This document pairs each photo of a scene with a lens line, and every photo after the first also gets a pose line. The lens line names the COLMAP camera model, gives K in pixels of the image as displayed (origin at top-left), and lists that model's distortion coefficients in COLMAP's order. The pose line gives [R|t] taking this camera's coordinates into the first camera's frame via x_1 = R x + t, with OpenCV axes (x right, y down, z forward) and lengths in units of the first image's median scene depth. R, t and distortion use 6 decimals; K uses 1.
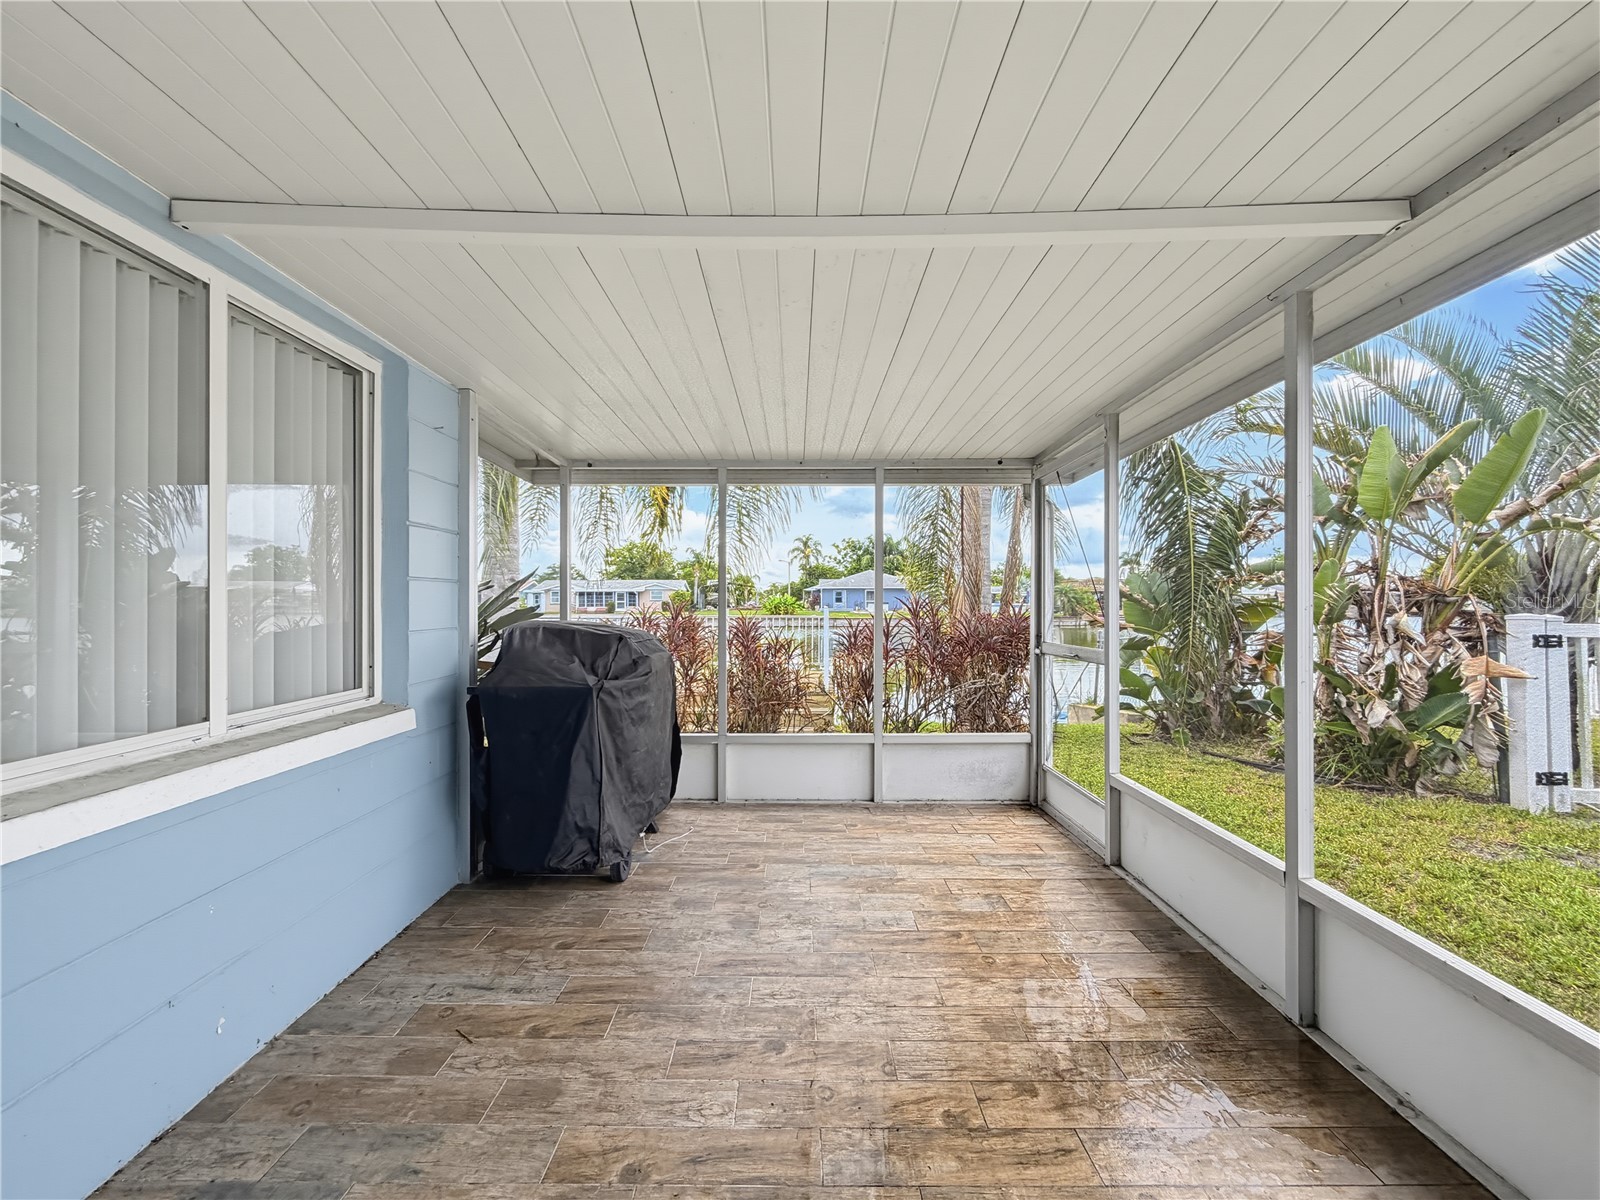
lens RADIAL K [[639.0, 0, 794.8], [0, 639.0, 602.5], [0, 0, 1]] dist [0.001261, -0.000342]
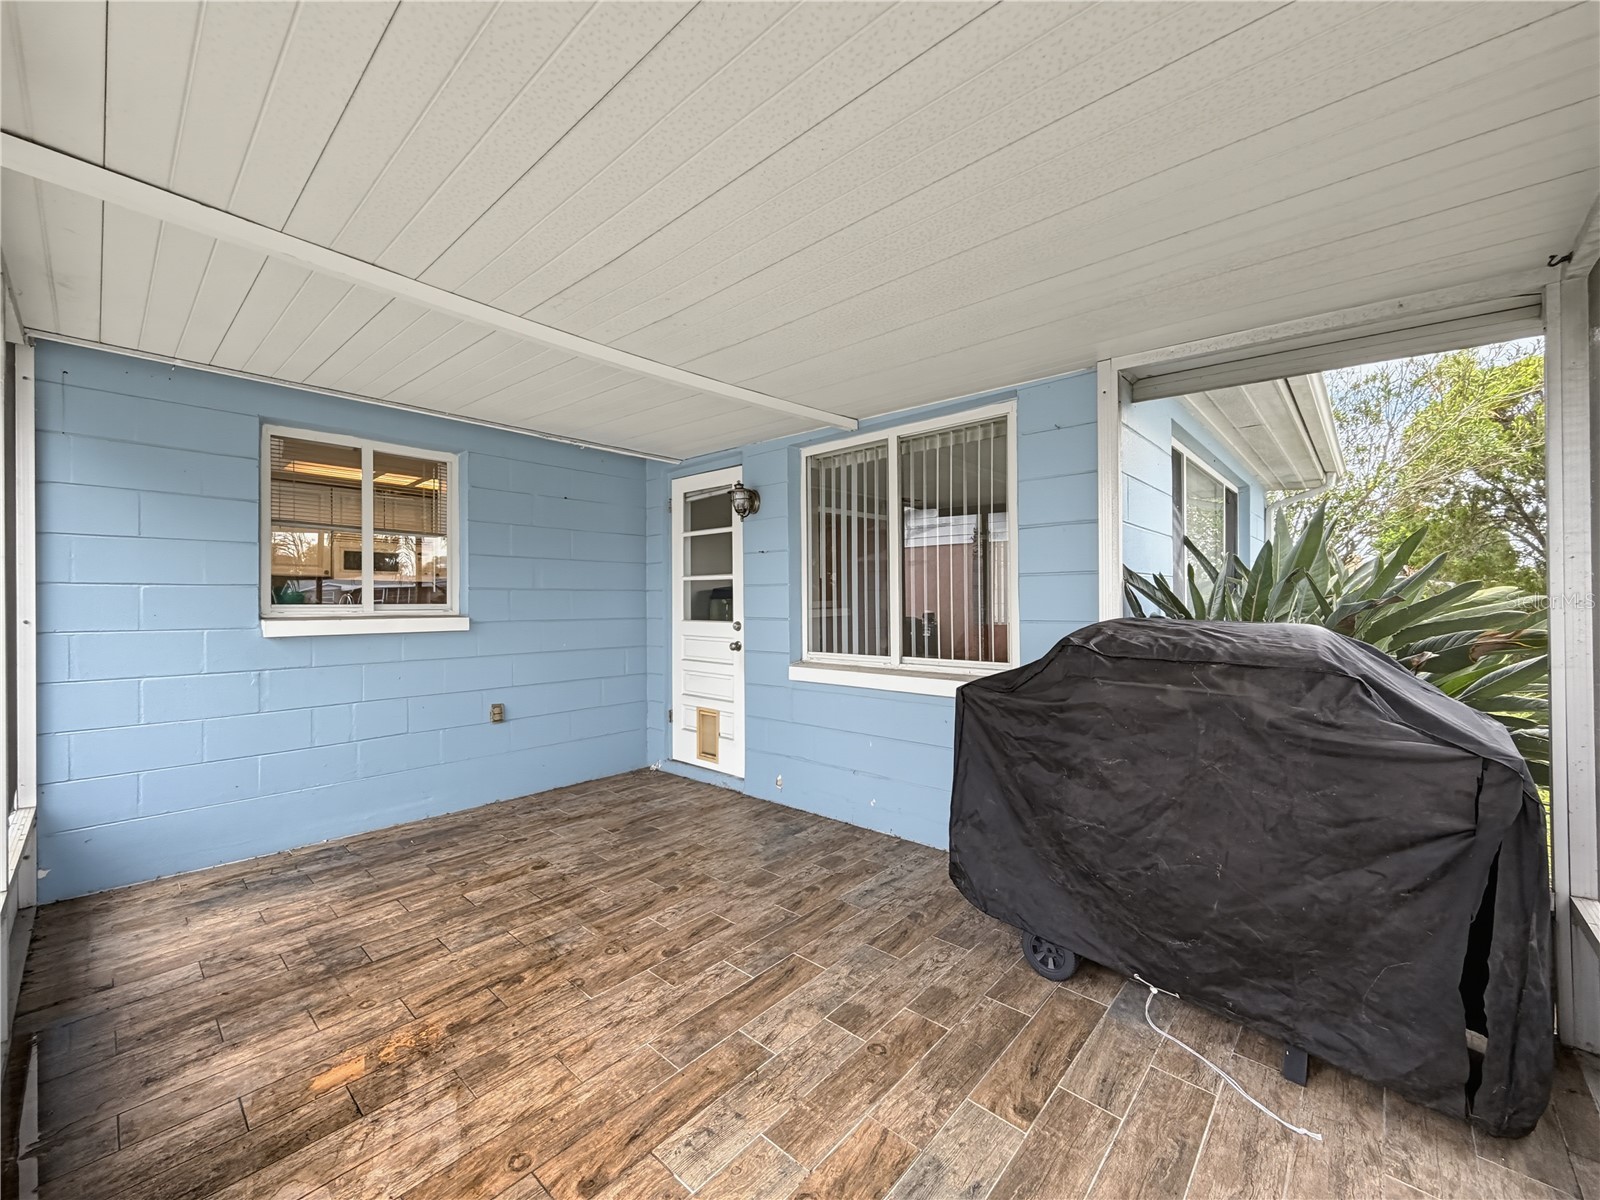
lens RADIAL K [[639.0, 0, 797.0], [0, 639.0, 597.4], [0, 0, 1]] dist [0.001261, -0.000342]
pose [[-0.674515, -0.001560, -0.738259, 0.707754], [0.005425, 0.999960, -0.007070, 0.010585], [0.738241, -0.008774, -0.674480, 1.975125]]
